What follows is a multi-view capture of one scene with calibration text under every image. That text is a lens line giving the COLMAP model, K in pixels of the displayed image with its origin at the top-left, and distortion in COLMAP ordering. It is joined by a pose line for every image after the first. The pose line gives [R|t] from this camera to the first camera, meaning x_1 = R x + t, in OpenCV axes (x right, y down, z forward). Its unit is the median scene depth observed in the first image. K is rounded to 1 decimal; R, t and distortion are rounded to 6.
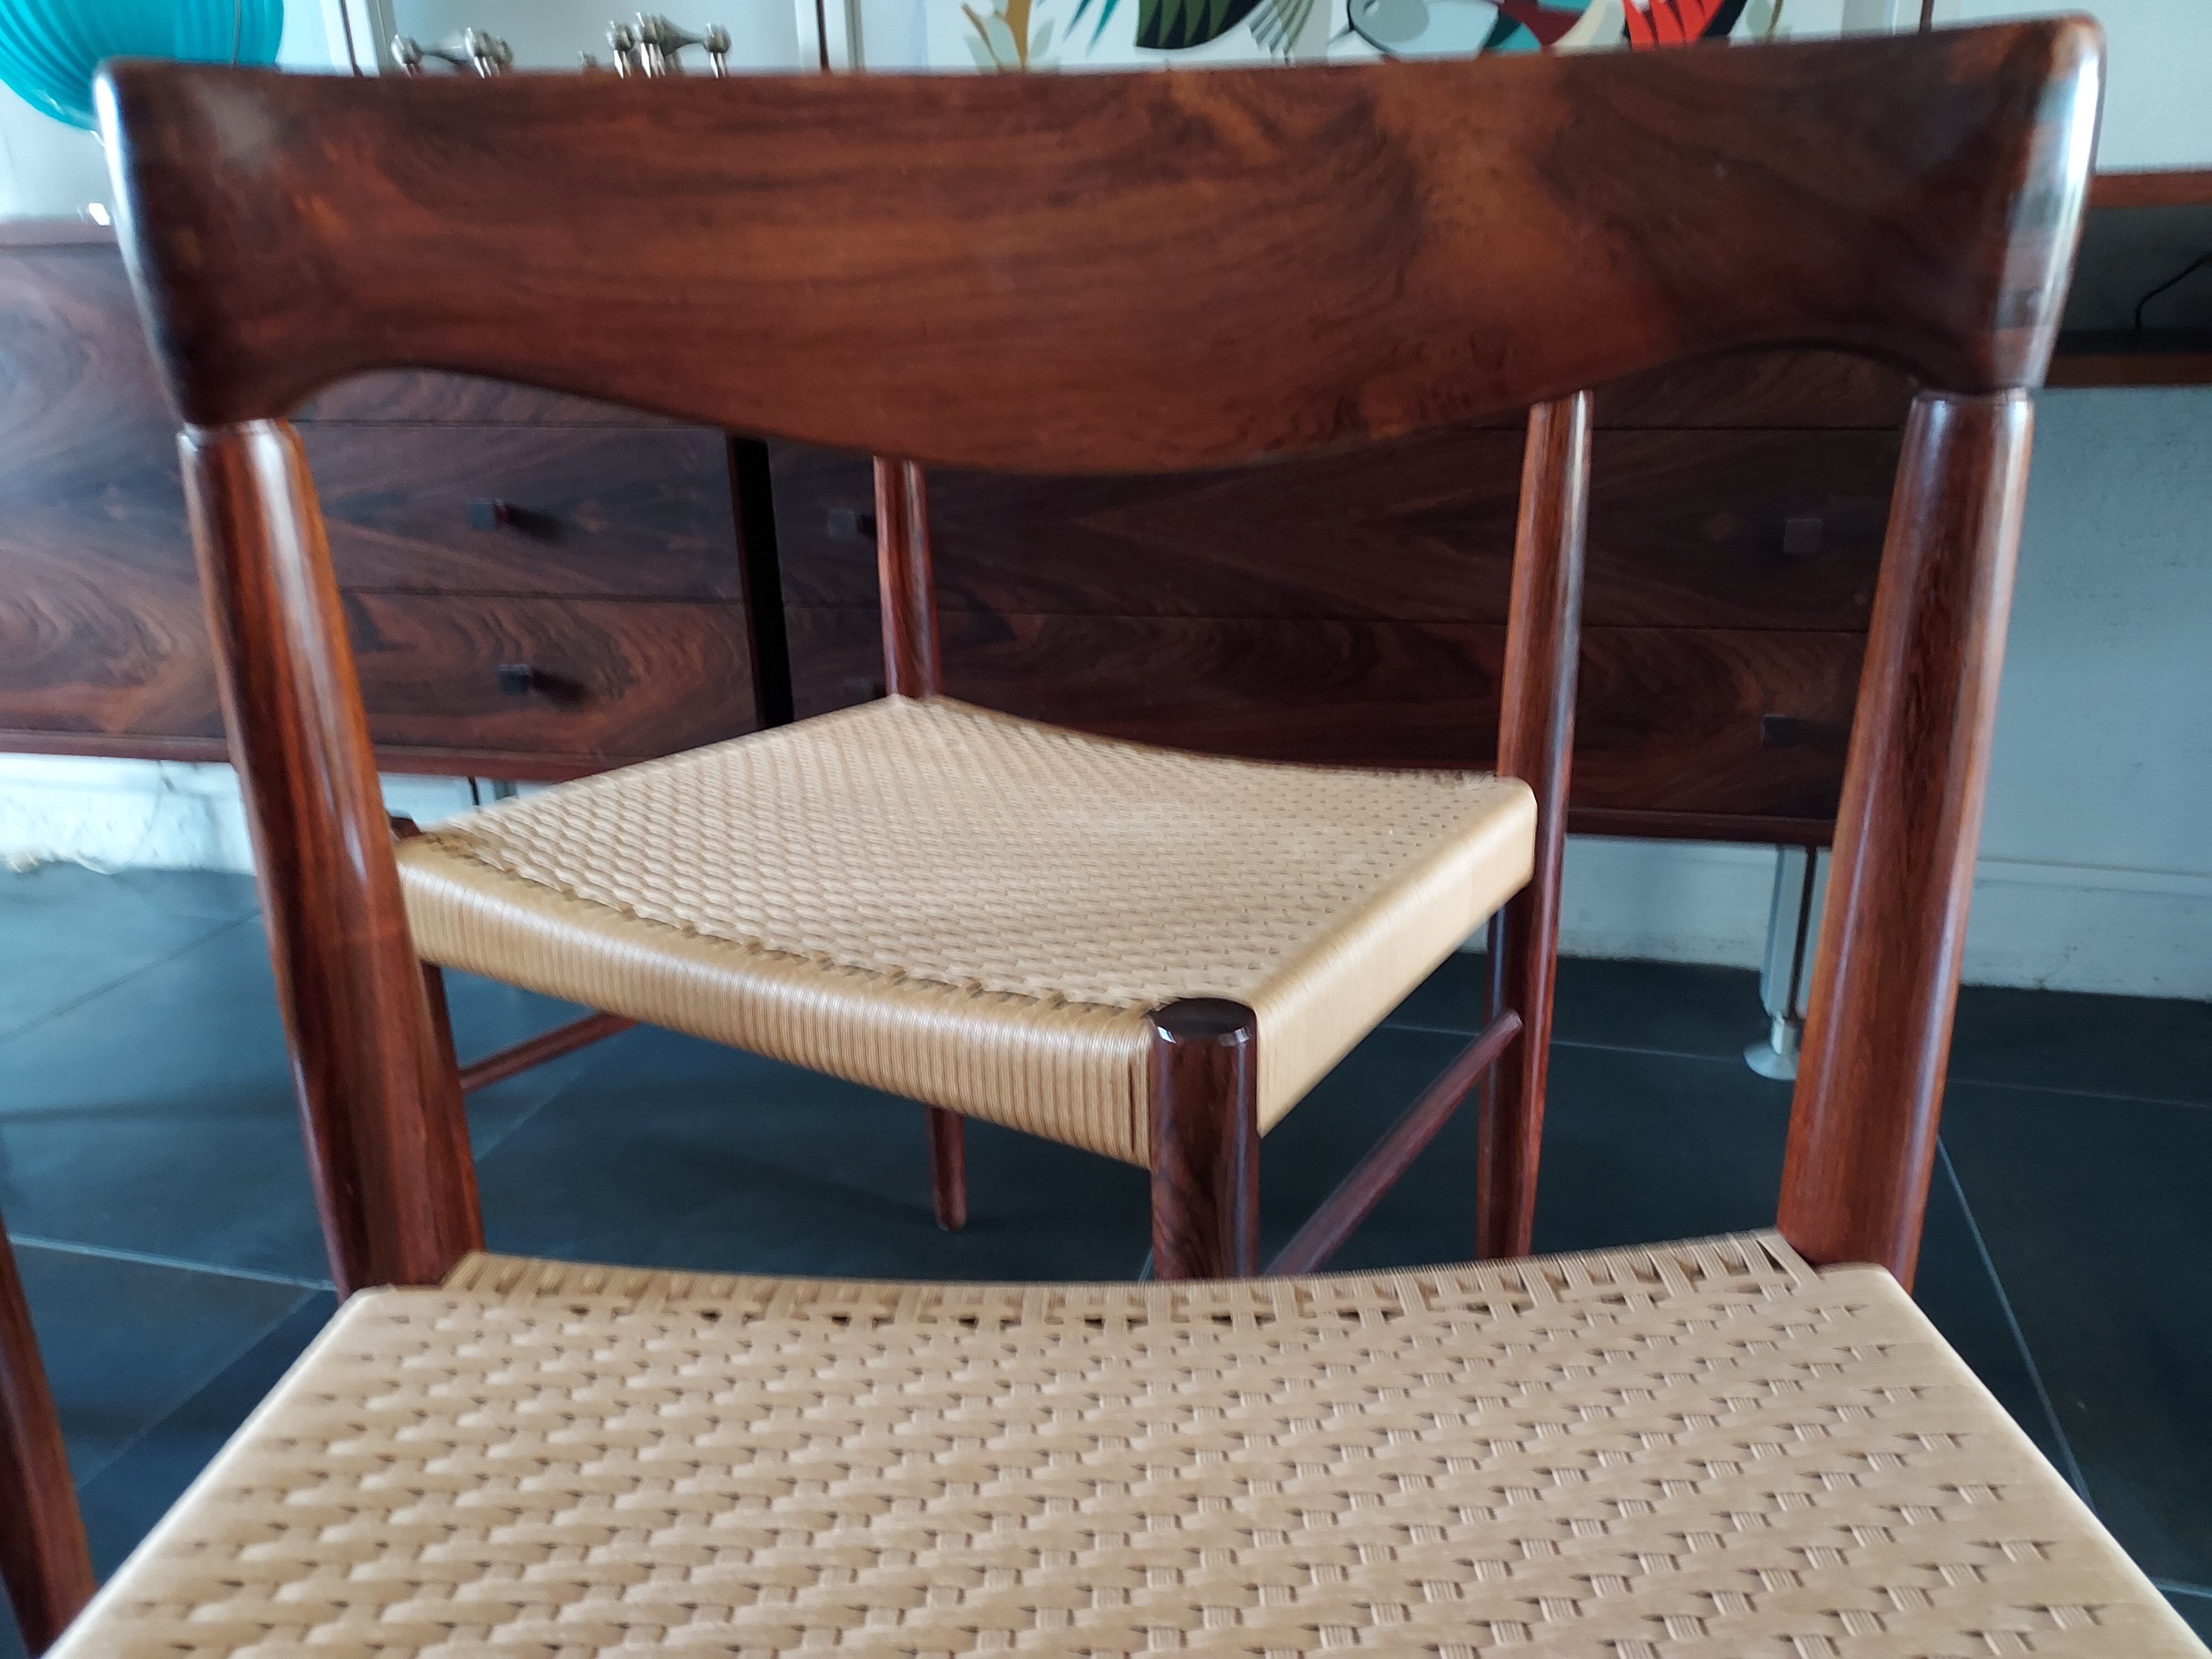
lens RADIAL K [[1626.8, 0, 1125.0], [0, 1626.8, 821.2], [0, 0, 1]] dist [0.022569, 0.006010]
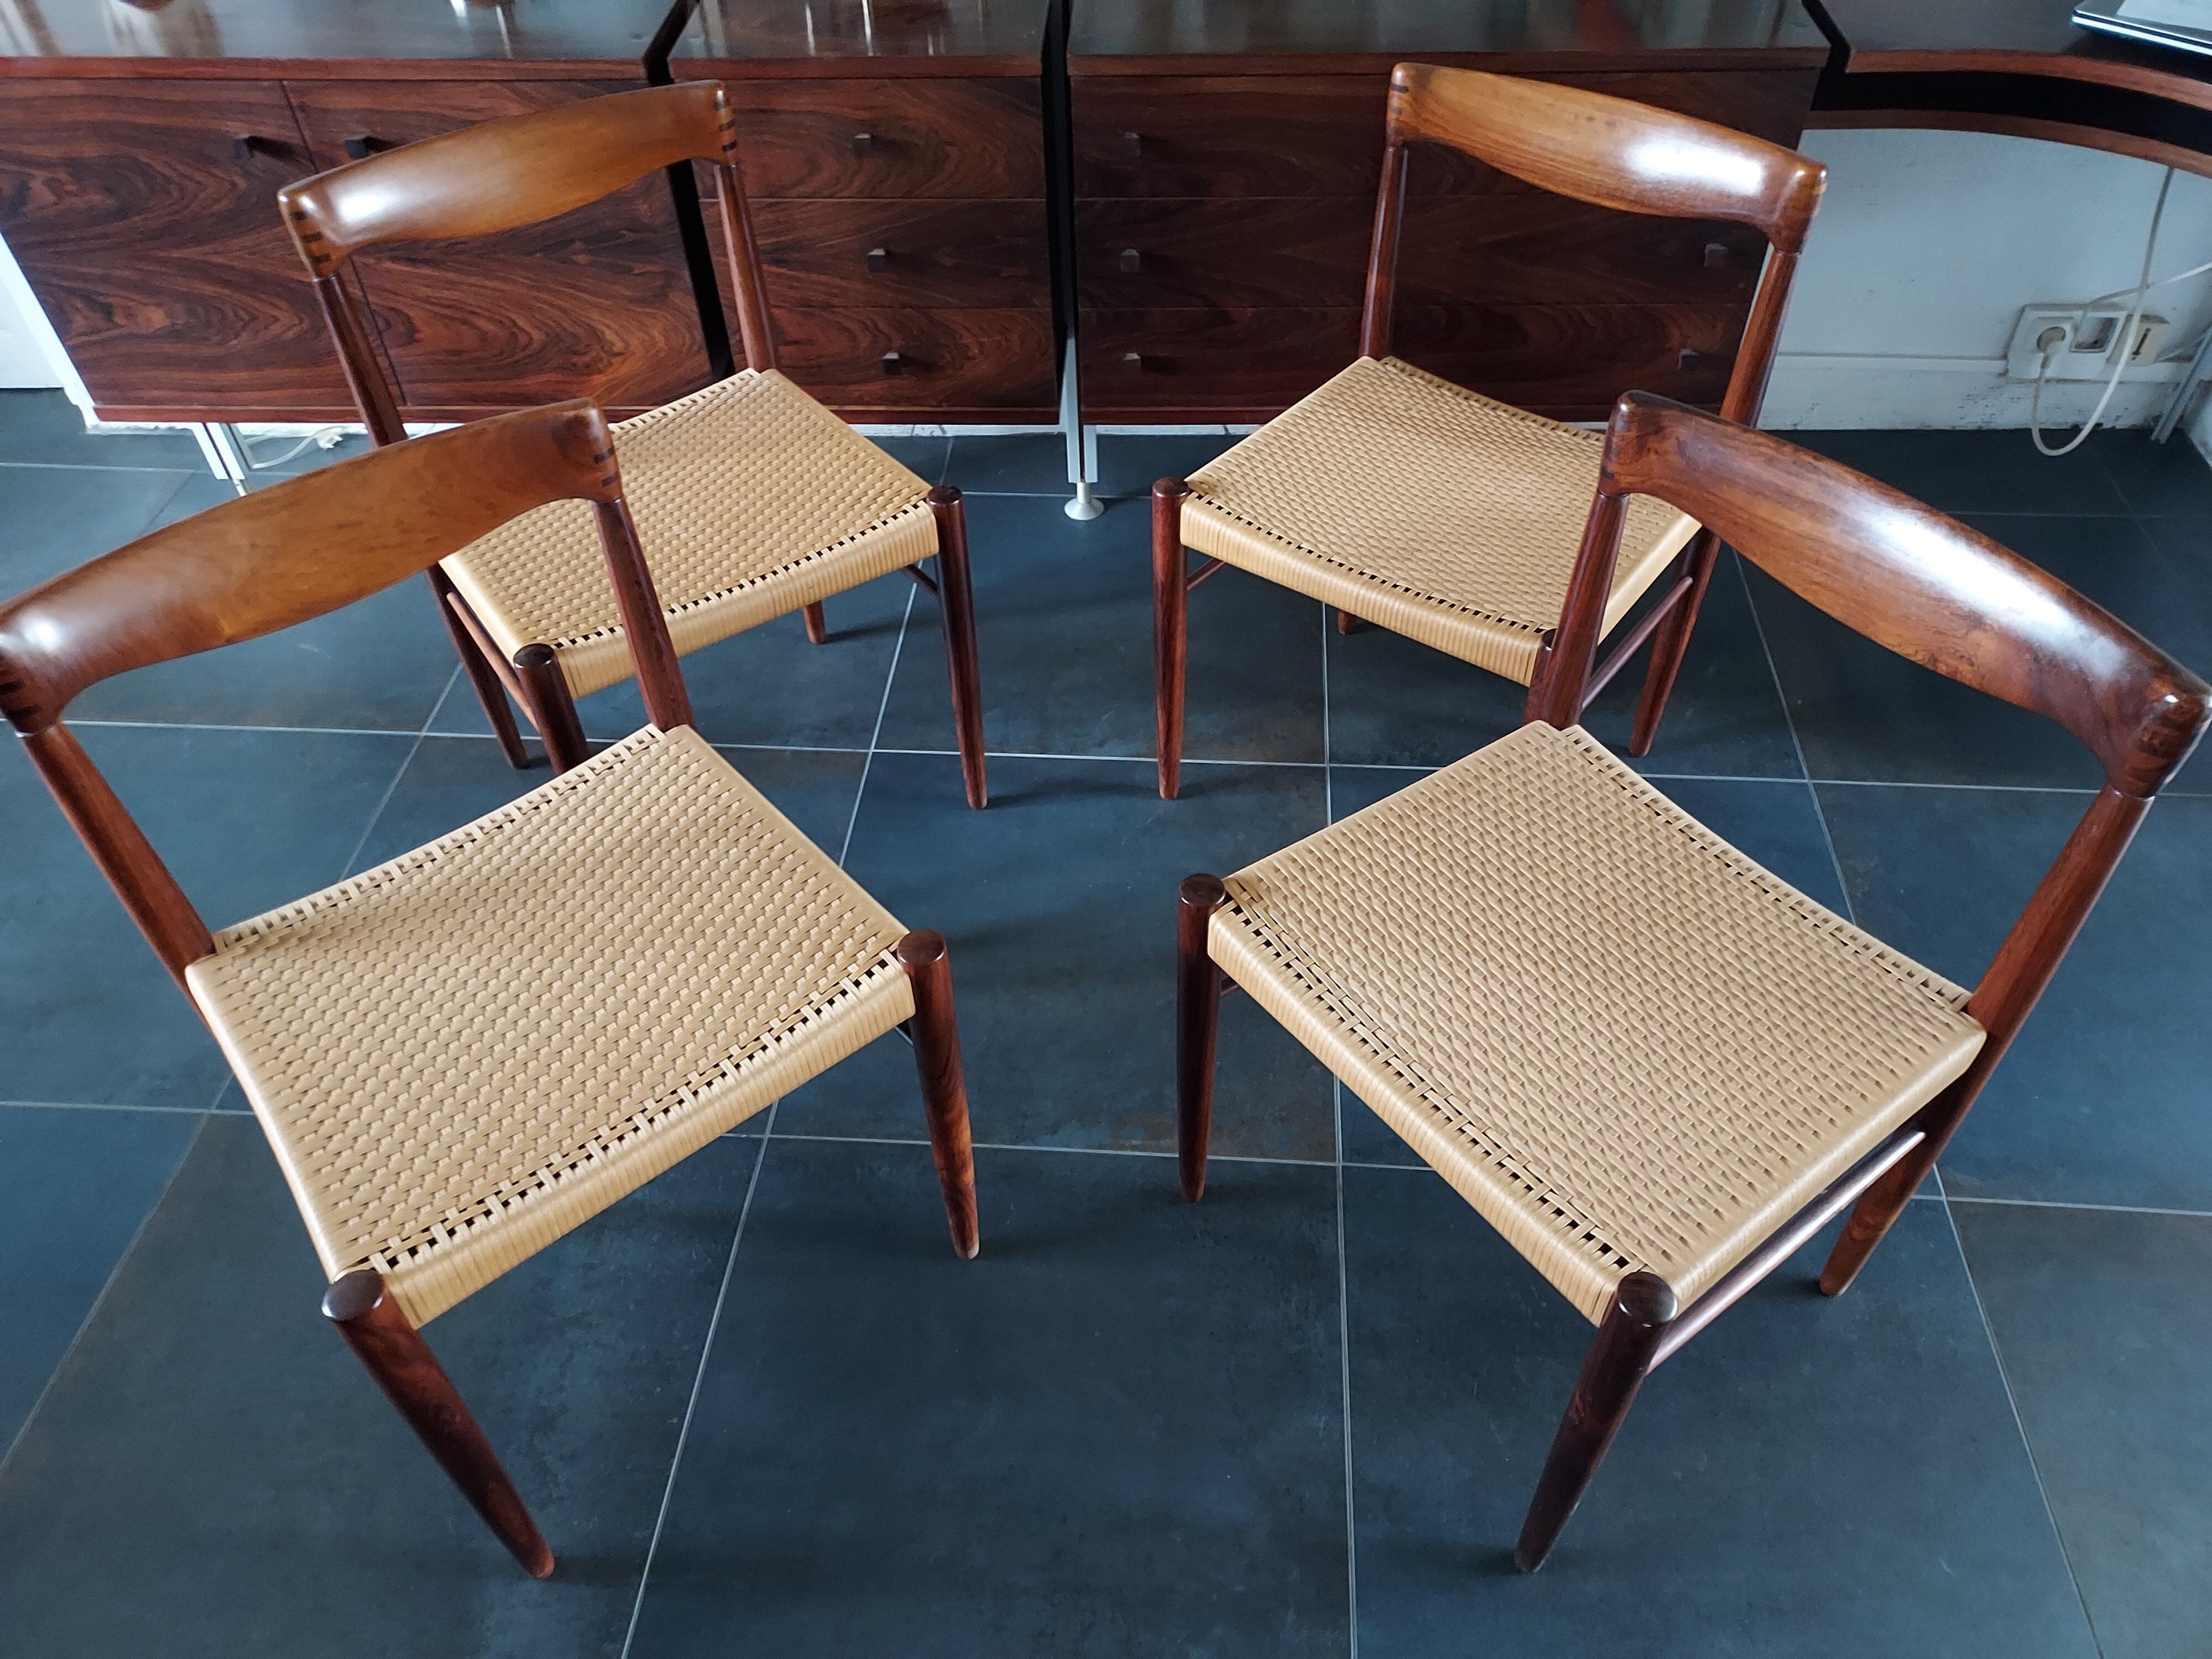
lens RADIAL K [[1626.8, 0, 1115.9], [0, 1626.8, 831.8], [0, 0, 1]] dist [0.022569, 0.006010]
pose [[0.982733, -0.131377, 0.130291, -0.426425], [0.061552, 0.896184, 0.439392, -0.351963], [-0.174491, -0.423785, 0.888796, -0.571194]]
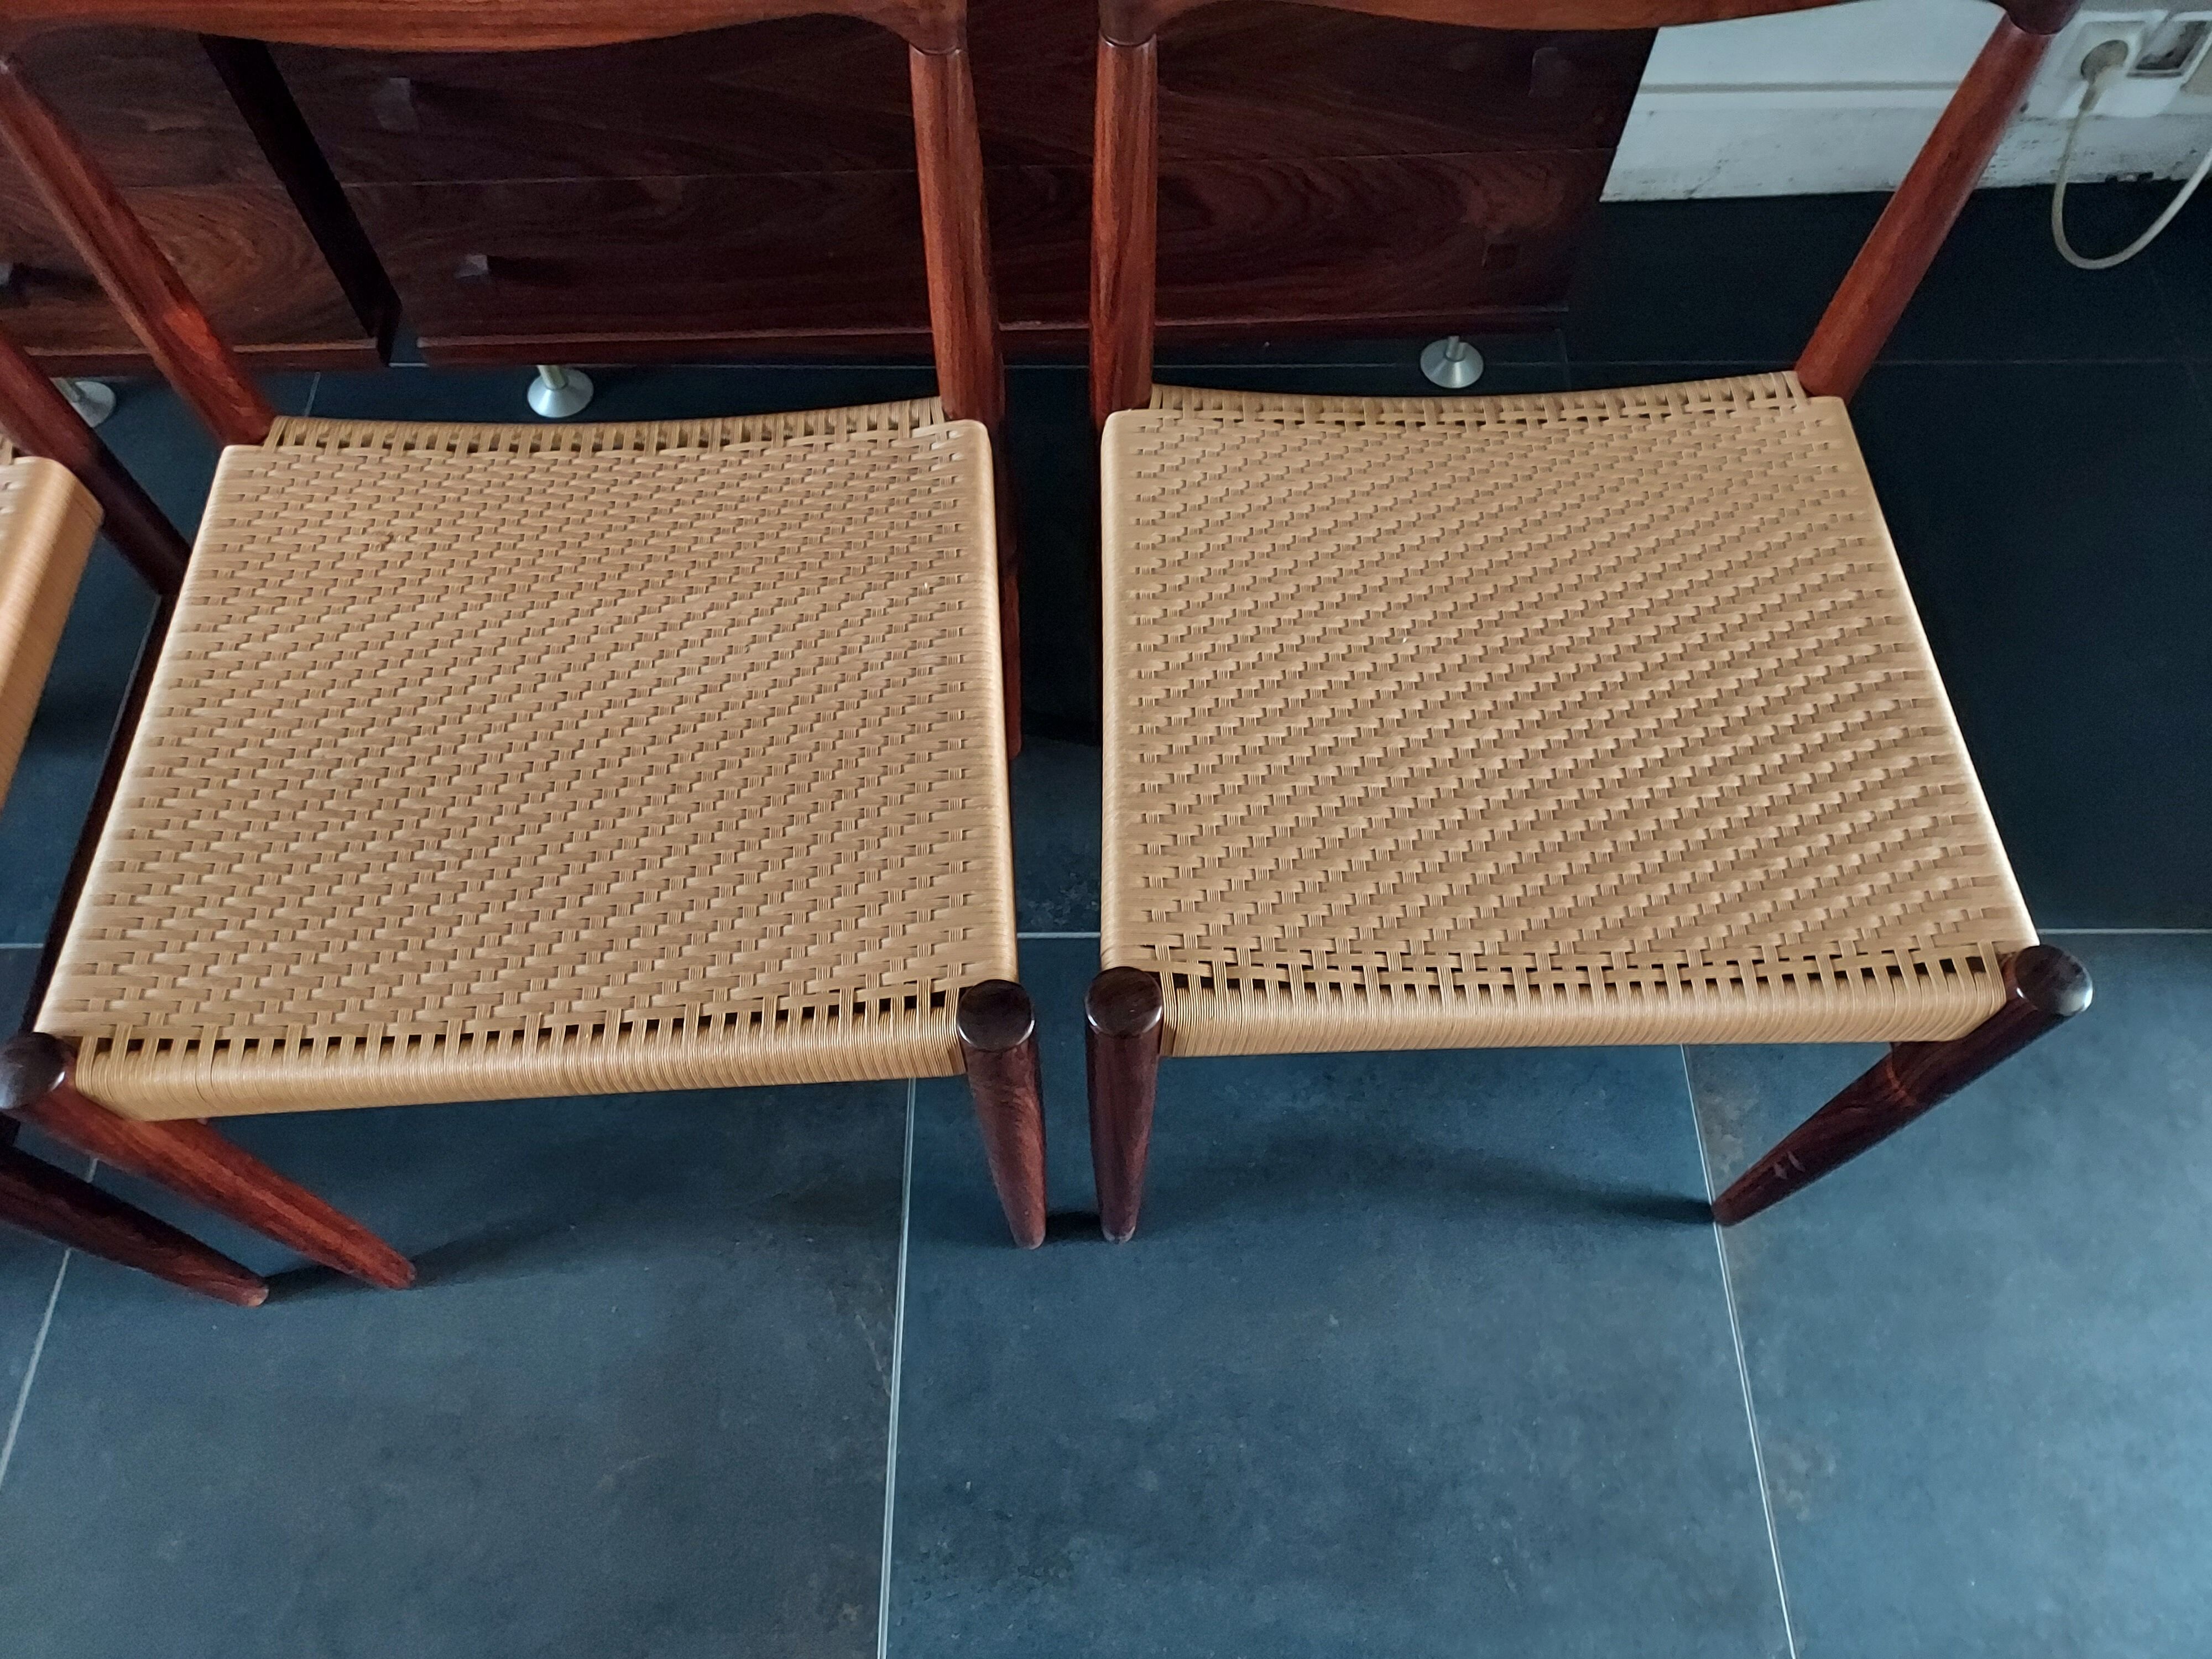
lens RADIAL K [[1626.8, 0, 1105.4], [0, 1626.8, 825.5], [0, 0, 1]] dist [0.022569, 0.006010]
pose [[0.964905, -0.219828, 0.143643, -0.033288], [0.060680, 0.718853, 0.692509, -0.422315], [-0.255491, -0.659489, 0.706964, 0.129968]]
